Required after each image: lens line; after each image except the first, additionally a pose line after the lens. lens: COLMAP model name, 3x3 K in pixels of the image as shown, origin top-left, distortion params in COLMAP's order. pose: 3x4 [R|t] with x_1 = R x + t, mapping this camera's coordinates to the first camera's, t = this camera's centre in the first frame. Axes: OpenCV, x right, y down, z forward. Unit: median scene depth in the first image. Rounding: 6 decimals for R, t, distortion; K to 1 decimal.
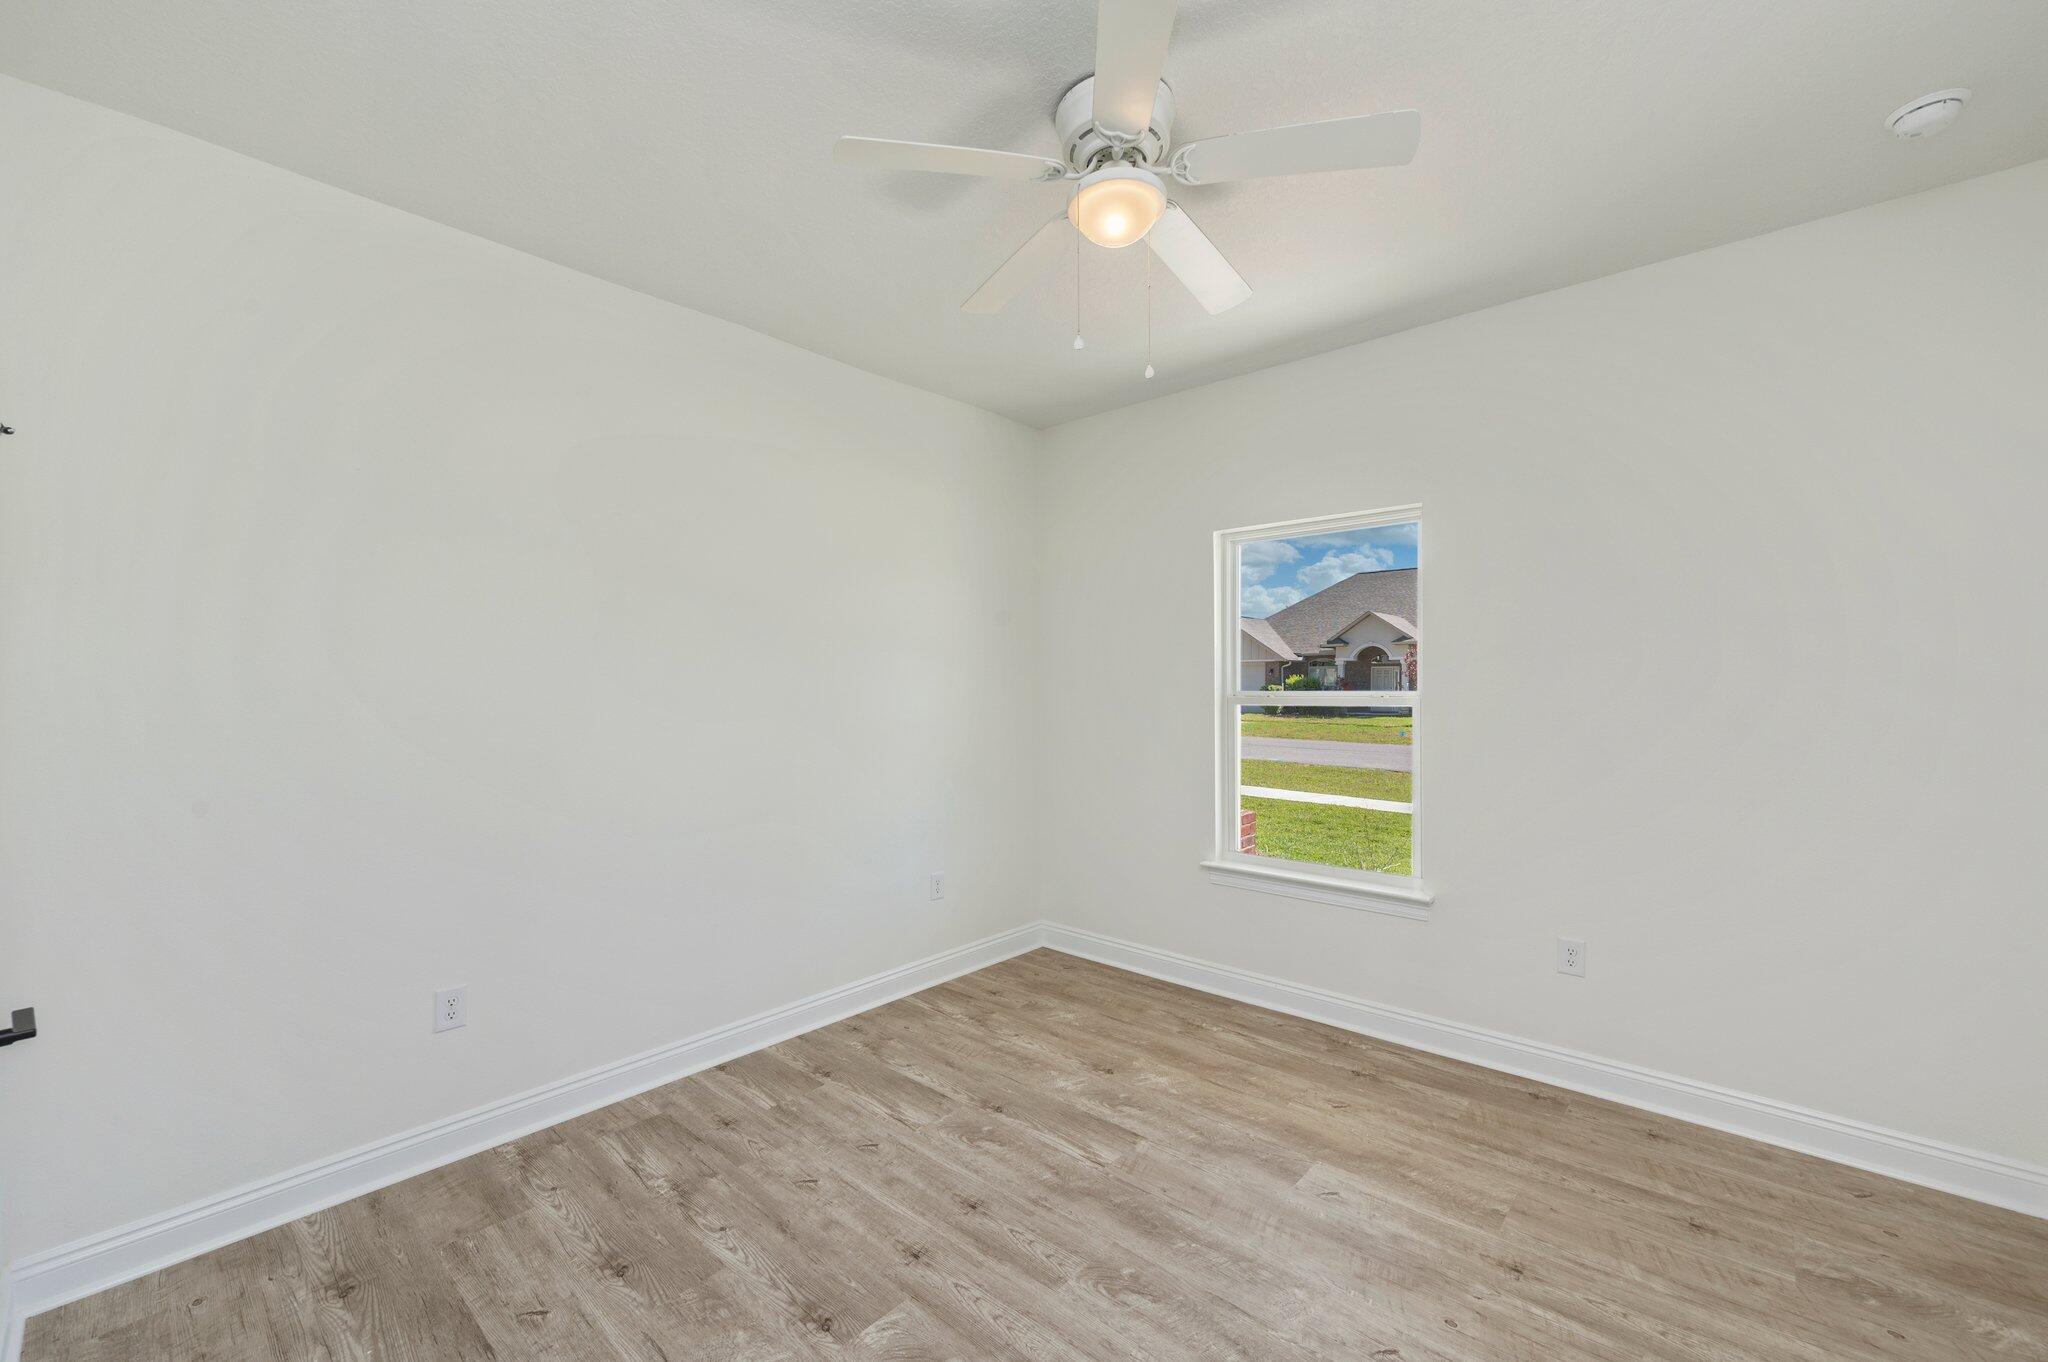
lens RADIAL K [[833.1, 0, 1028.2], [0, 833.1, 679.7], [0, 0, 1]] dist [-0.001232, 0.000250]
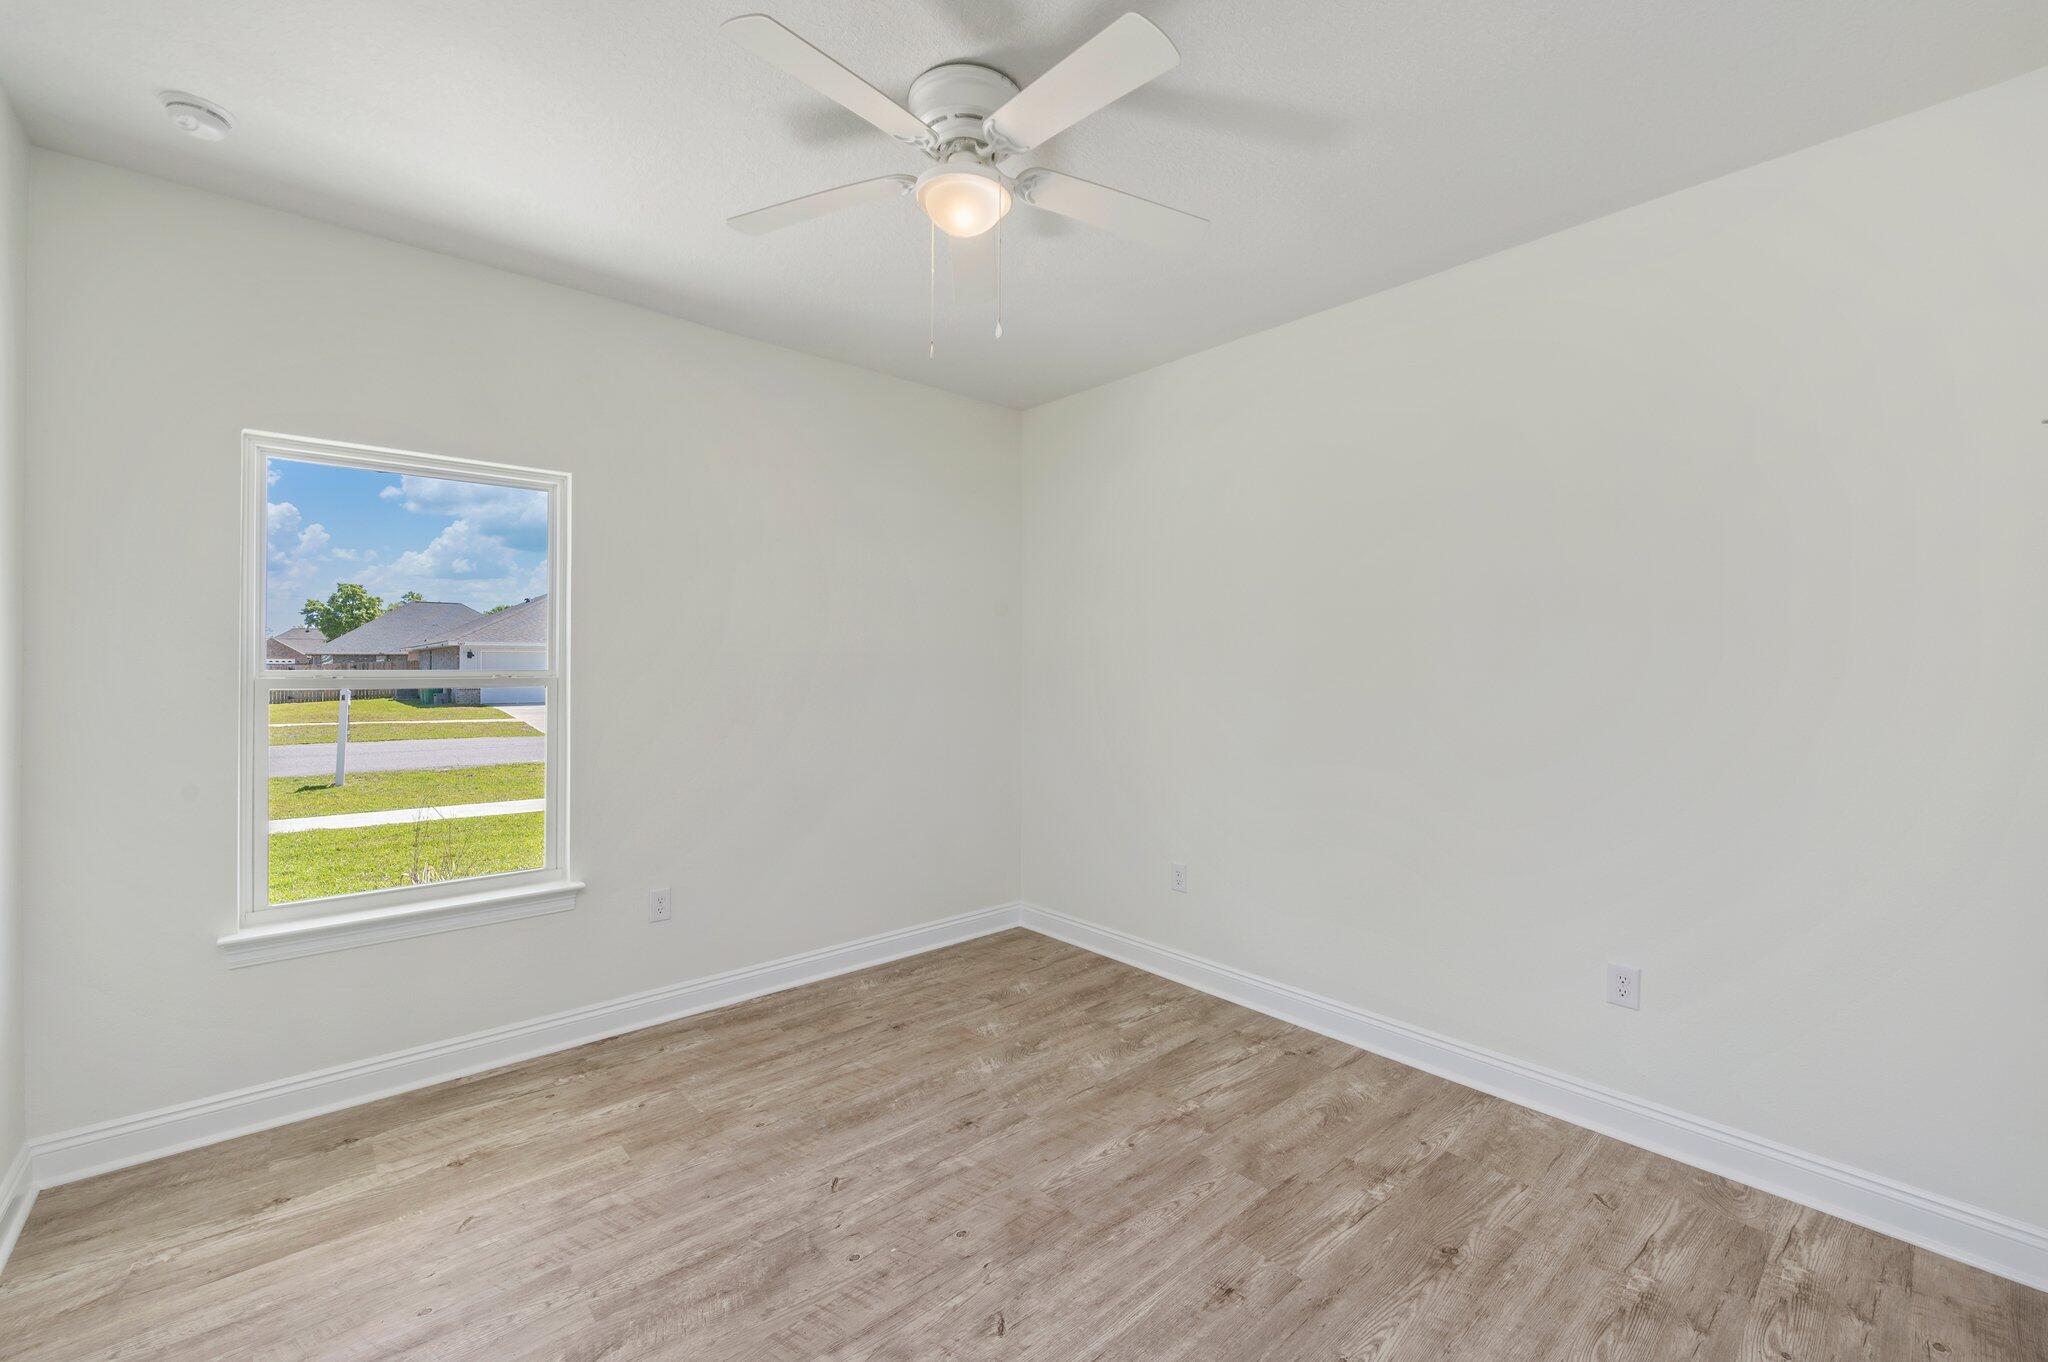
lens RADIAL K [[833.1, 0, 1016.9], [0, 833.1, 673.1], [0, 0, 1]] dist [-0.001232, 0.000250]
pose [[0.110655, -0.001436, 0.993858, -0.623280], [-0.009747, 0.999949, 0.002530, 0.007264], [-0.993811, -0.009967, 0.110636, 0.572014]]
